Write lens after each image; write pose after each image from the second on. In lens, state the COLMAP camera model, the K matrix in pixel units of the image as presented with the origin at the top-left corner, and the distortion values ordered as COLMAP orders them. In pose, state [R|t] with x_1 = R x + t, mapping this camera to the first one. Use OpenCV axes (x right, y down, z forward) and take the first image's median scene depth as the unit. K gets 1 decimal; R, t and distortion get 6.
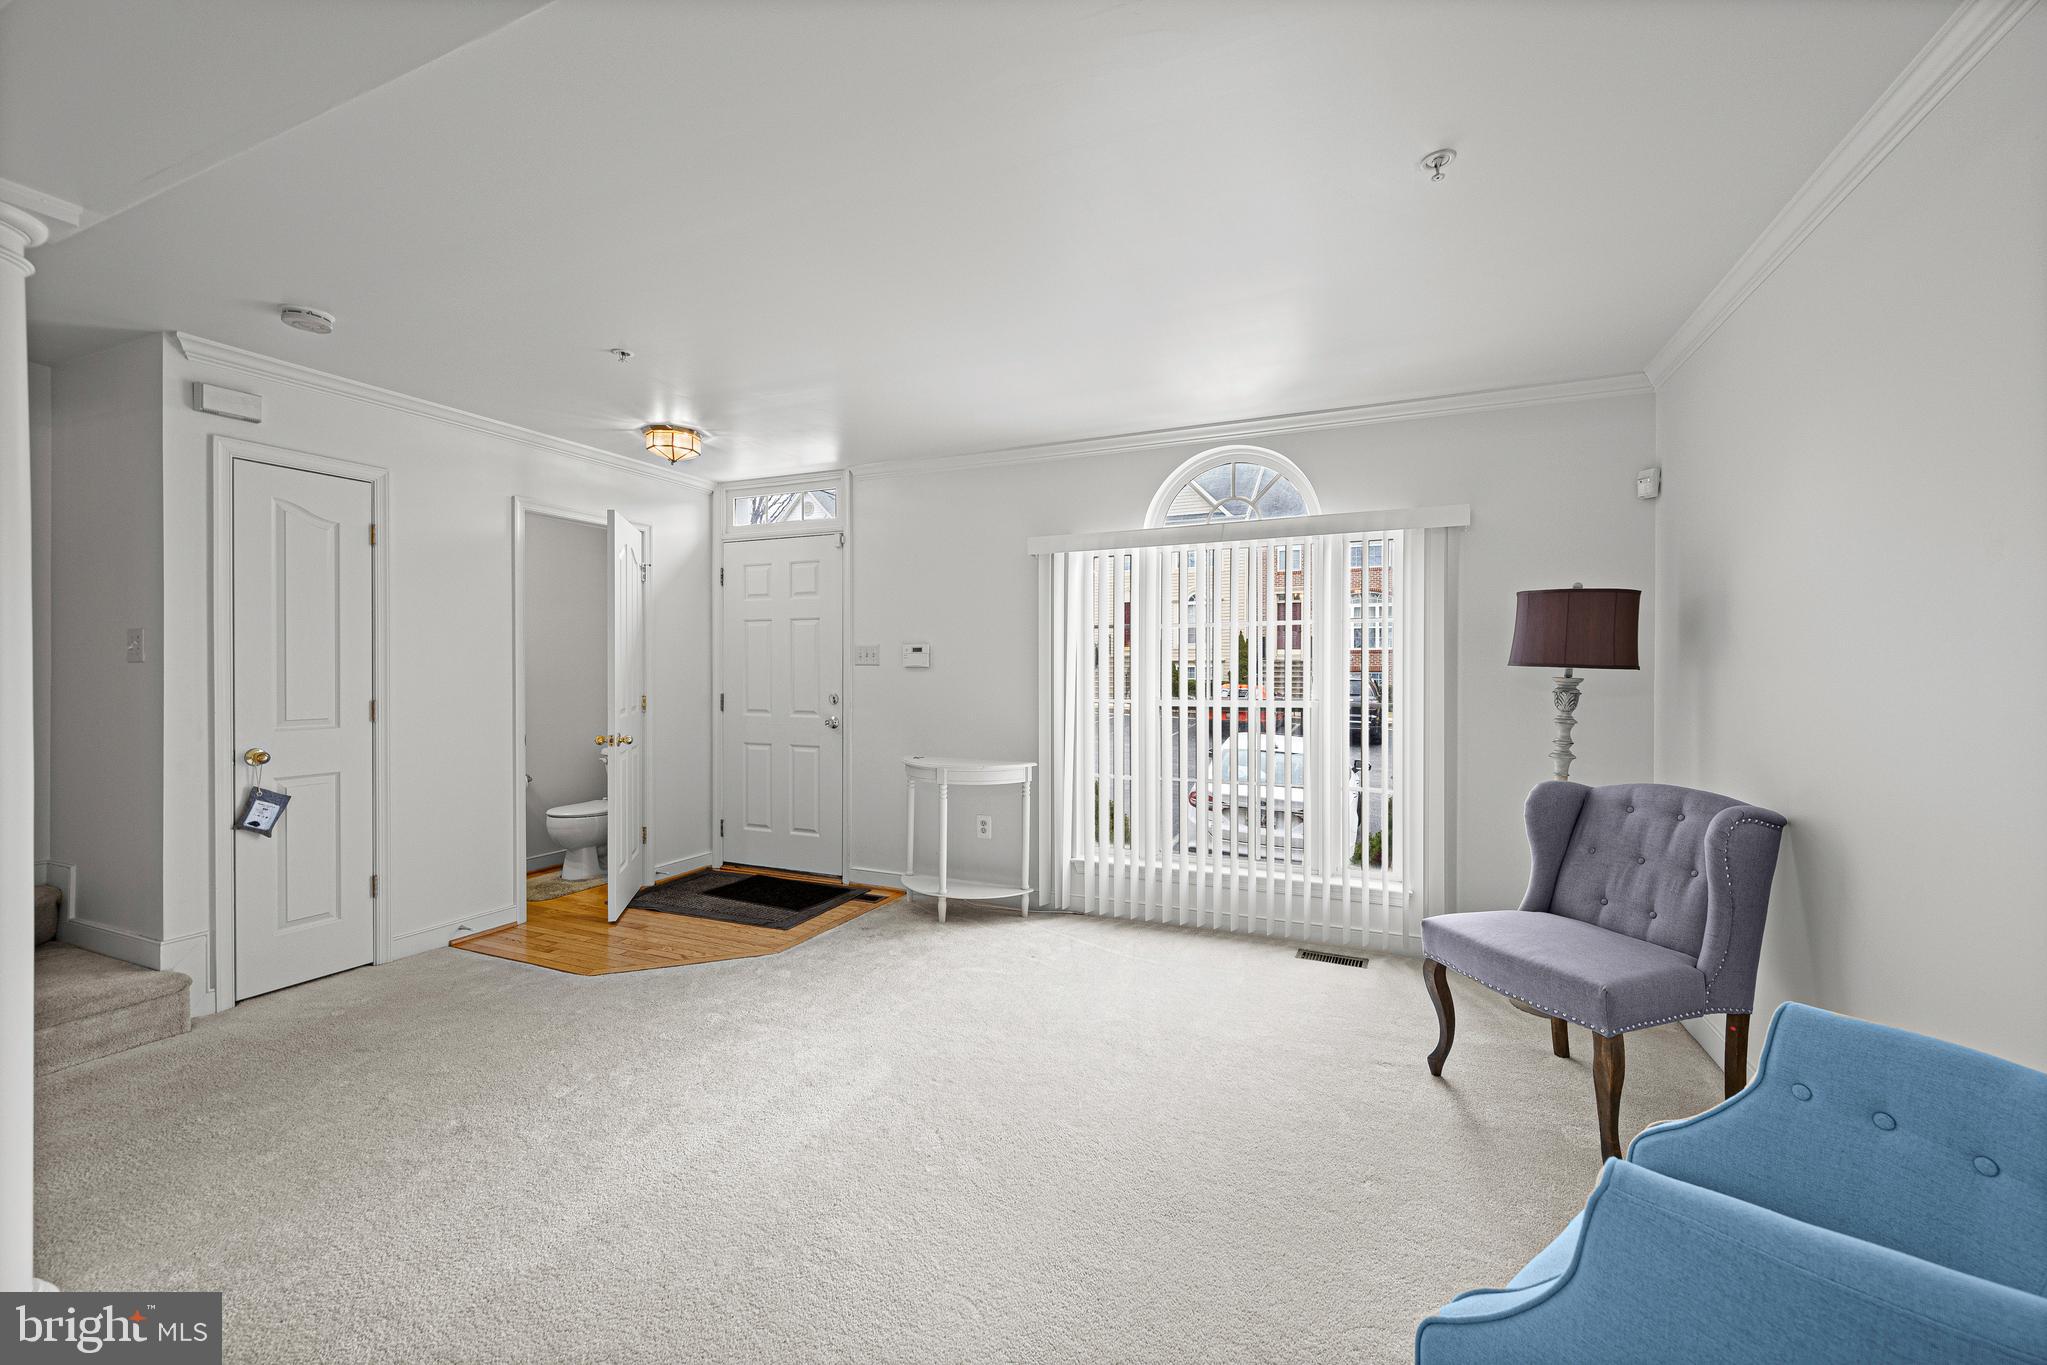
lens RADIAL K [[819.5, 0, 1020.2], [0, 819.5, 676.1], [0, 0, 1]] dist [-0.020293, -0.000022]
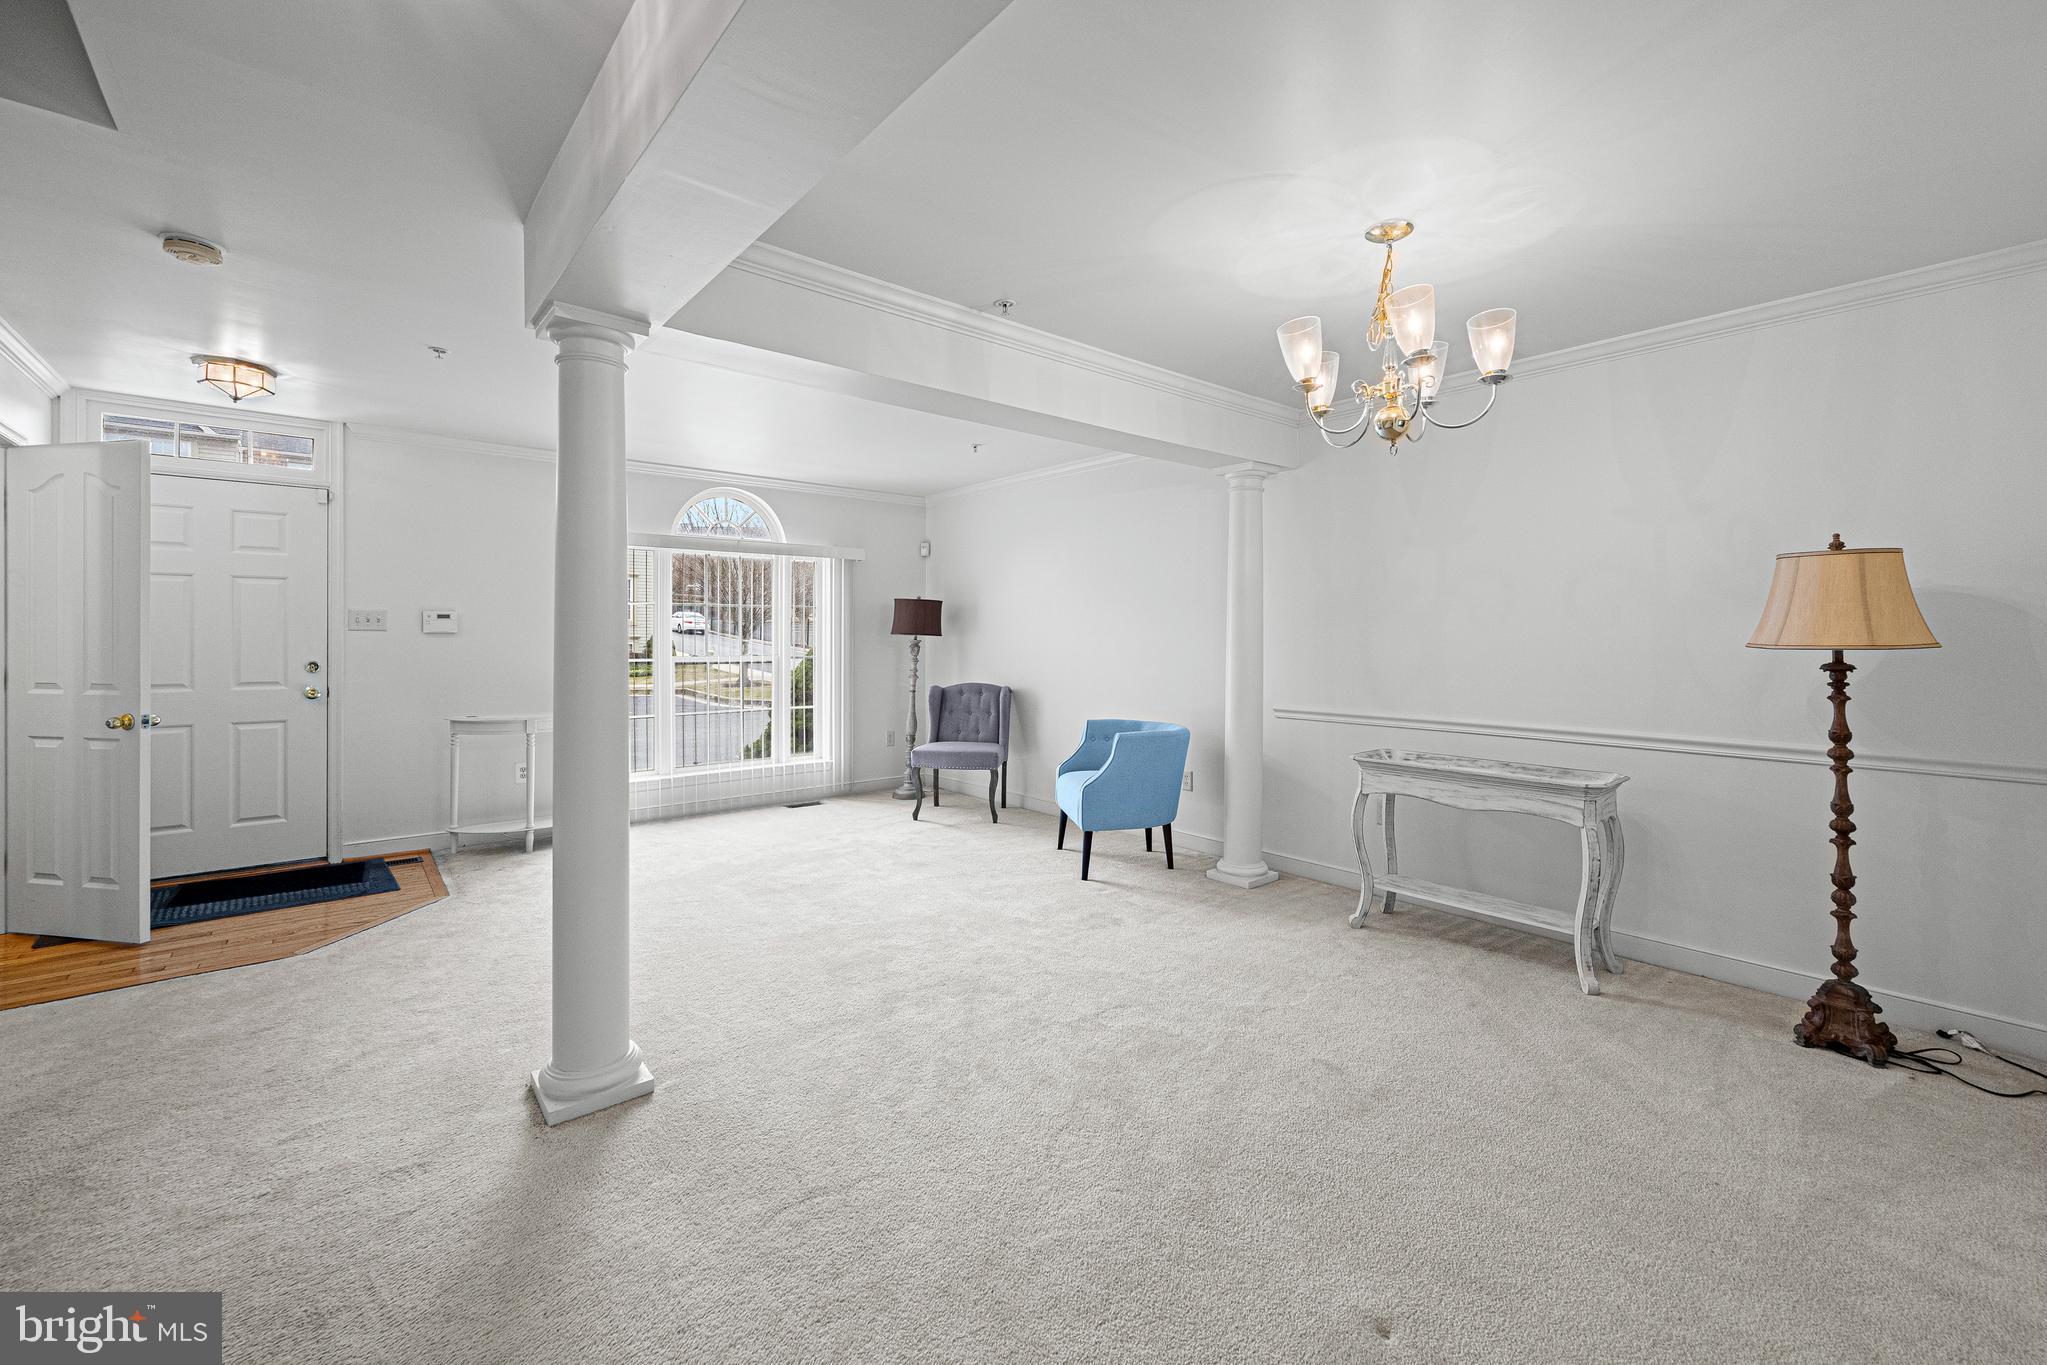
lens RADIAL K [[826.1, 0, 1023.4], [0, 826.1, 635.4], [0, 0, 1]] dist [0.000105, 0.000006]
pose [[0.435139, 0.000912, 0.900363, -1.118599], [0.004216, 0.999986, -0.003051, -0.002268], [-0.900354, 0.005124, 0.435129, -0.199001]]
